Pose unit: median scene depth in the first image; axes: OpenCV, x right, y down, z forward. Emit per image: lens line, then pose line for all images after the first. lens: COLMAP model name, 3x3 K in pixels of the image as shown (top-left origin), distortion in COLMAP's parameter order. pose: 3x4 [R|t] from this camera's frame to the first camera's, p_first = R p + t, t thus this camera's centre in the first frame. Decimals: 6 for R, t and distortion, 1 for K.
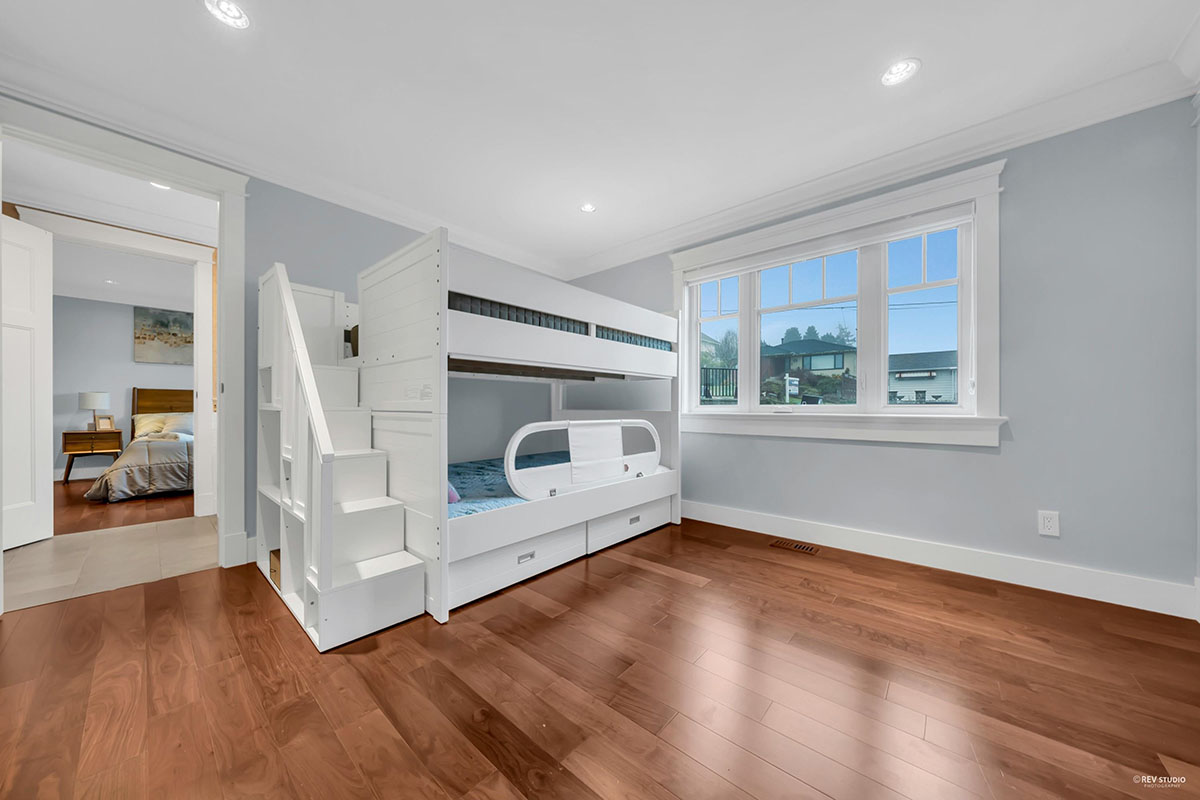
lens RADIAL K [[407.2, 0, 598.0], [0, 407.2, 406.6], [0, 0, 1]] dist [-0.001668, -0.000026]
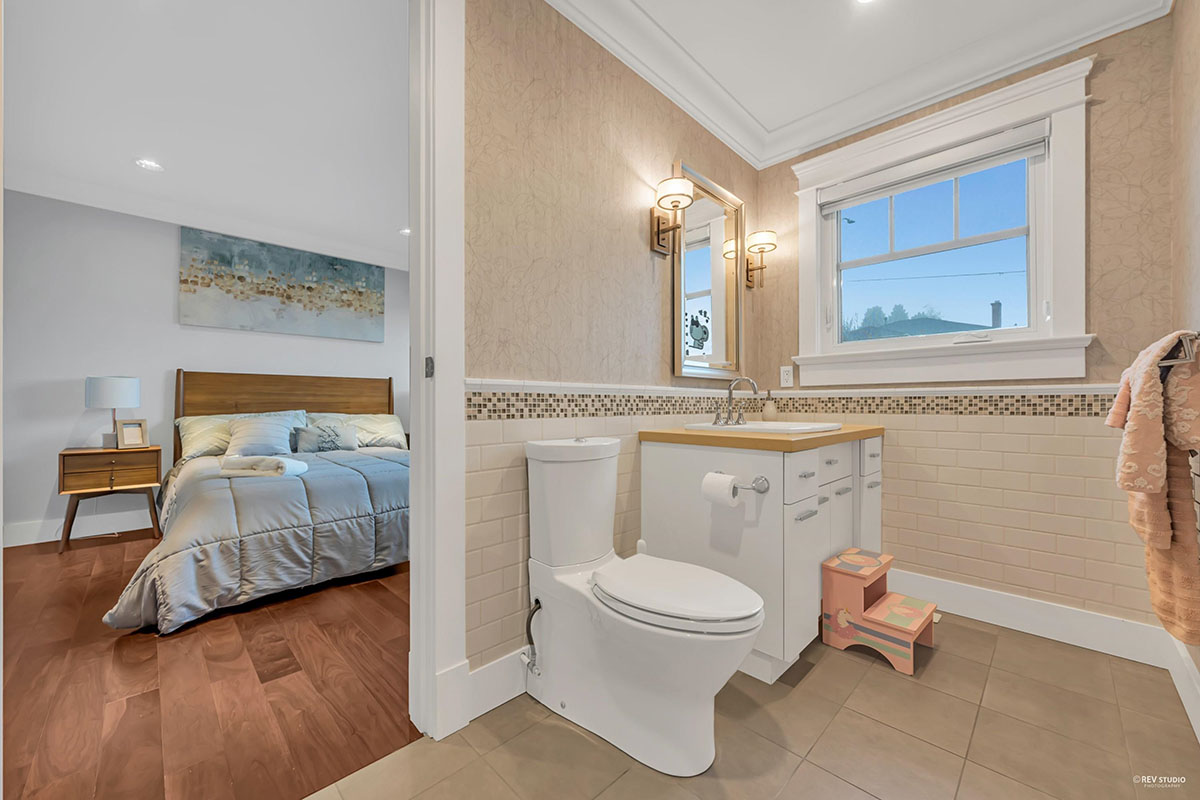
lens RADIAL K [[459.2, 0, 598.6], [0, 459.2, 399.3], [0, 0, 1]] dist [-0.001156, -0.000461]
pose [[0.998139, -0.002613, -0.060916, -0.556714], [0.002267, 0.999981, -0.005744, -0.000414], [0.060930, 0.005595, 0.998126, 0.428064]]
